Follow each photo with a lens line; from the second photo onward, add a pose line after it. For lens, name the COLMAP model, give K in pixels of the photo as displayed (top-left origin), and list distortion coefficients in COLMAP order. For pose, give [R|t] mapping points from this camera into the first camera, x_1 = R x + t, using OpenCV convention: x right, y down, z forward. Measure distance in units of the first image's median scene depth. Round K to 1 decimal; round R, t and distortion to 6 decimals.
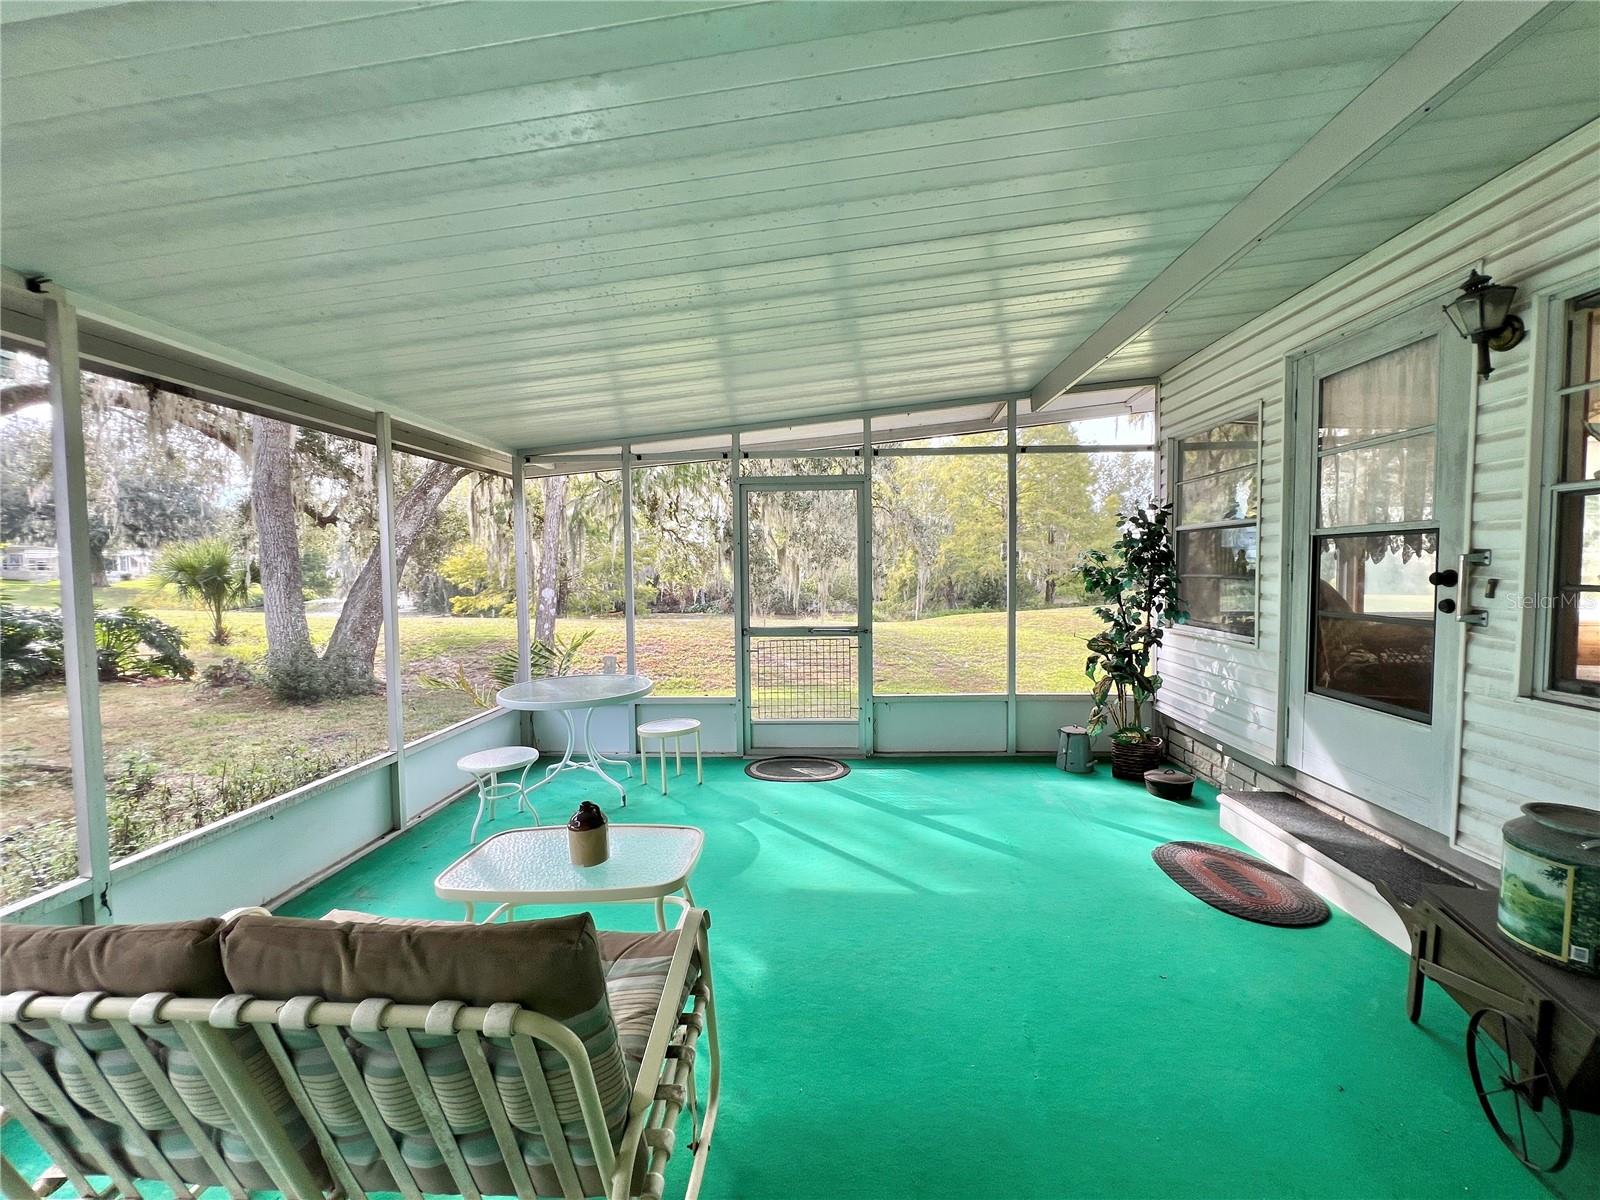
lens RADIAL K [[641.0, 0, 799.2], [0, 641.0, 598.3], [0, 0, 1]] dist [-0.006596, 0.002094]
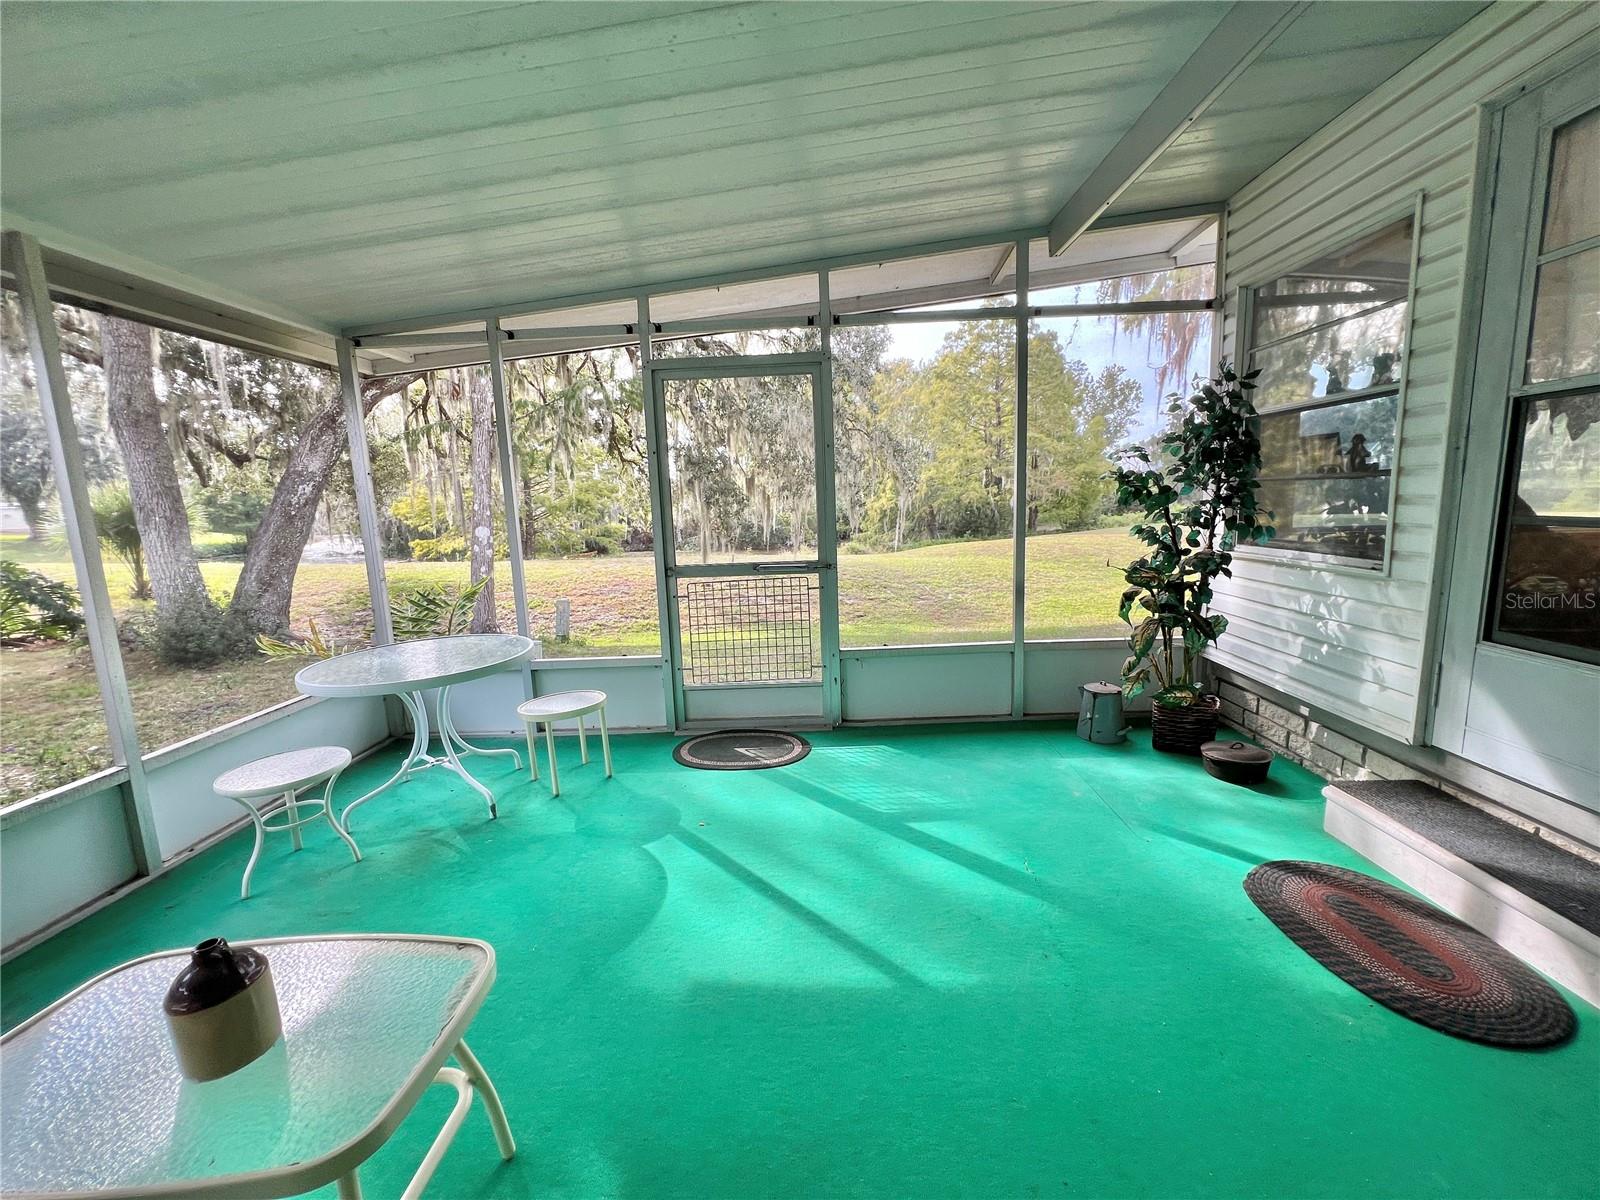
lens RADIAL K [[641.0, 0, 799.2], [0, 641.0, 598.3], [0, 0, 1]] dist [-0.006596, 0.002094]
pose [[0.999209, -0.029792, 0.026347, 0.054616], [0.026949, 0.994386, 0.102328, 0.011862], [-0.029248, -0.101537, 0.994402, 0.275134]]
